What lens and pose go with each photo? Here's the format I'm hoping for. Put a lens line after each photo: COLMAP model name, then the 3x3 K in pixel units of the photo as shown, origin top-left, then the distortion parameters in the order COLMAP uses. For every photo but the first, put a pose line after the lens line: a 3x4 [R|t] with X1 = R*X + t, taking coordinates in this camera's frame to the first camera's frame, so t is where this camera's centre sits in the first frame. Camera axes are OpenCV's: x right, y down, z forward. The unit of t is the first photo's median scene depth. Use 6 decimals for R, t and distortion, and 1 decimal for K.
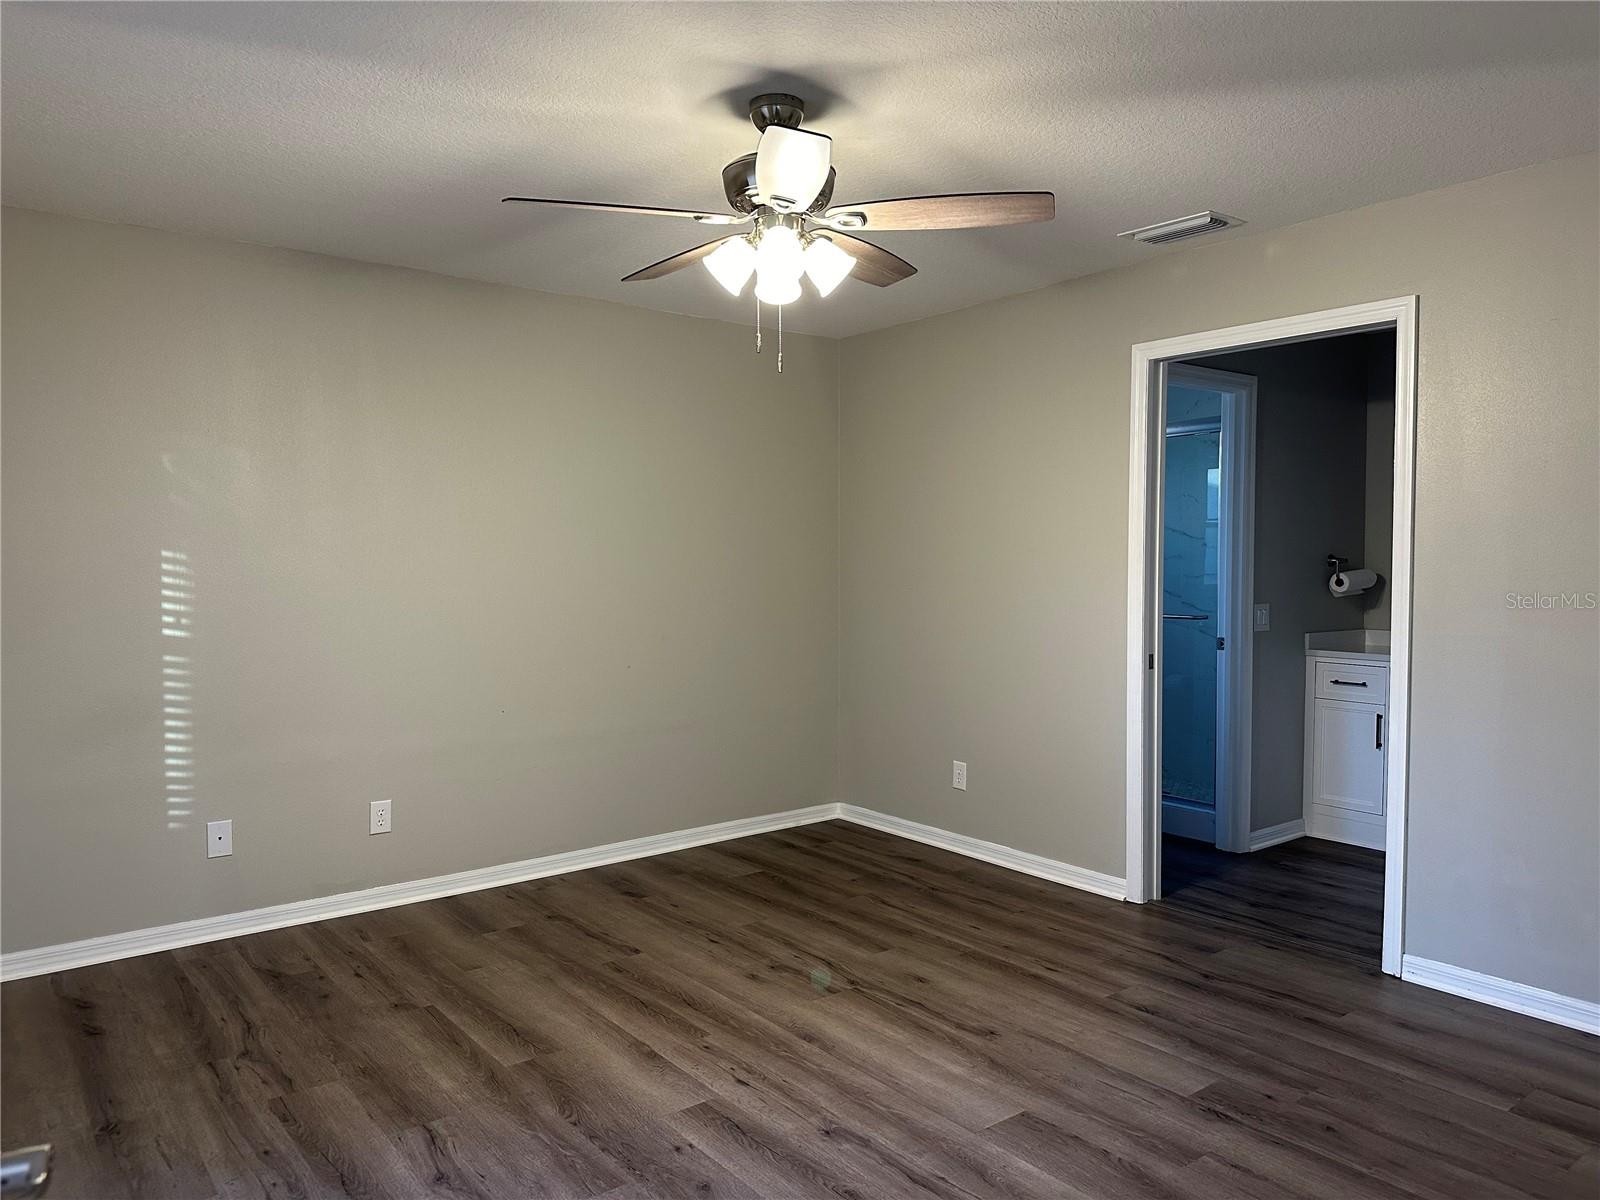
lens RADIAL K [[1117.1, 0, 801.9], [0, 1117.1, 600.1], [0, 0, 1]] dist [0.049183, -0.059103]
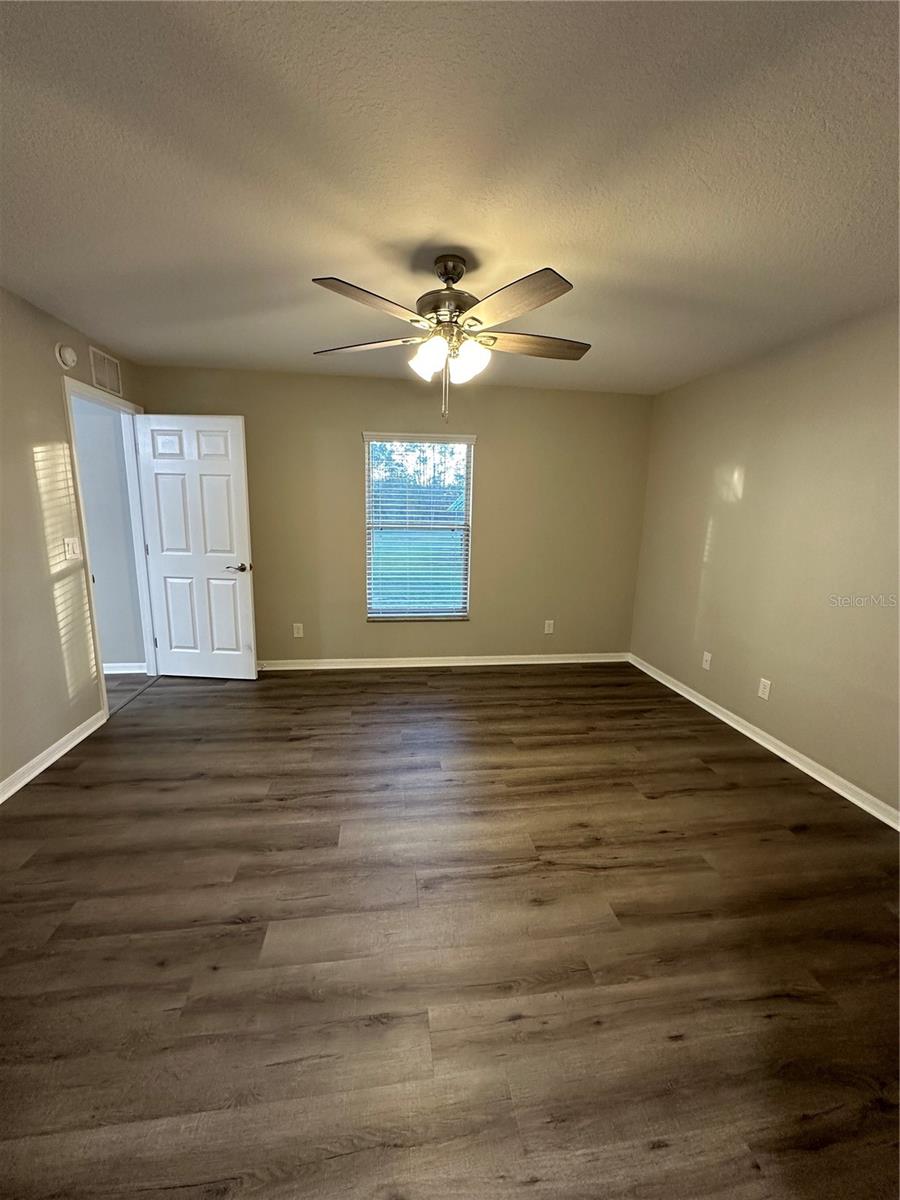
lens RADIAL K [[478.9, 0, 449.5], [0, 478.9, 598.9], [0, 0, 1]] dist [-0.009536, 0.003479]
pose [[-0.494059, 0.154454, -0.855599, 0.570207], [-0.059341, 0.975808, 0.210420, -0.075725], [0.867401, 0.154732, -0.472942, 1.192691]]
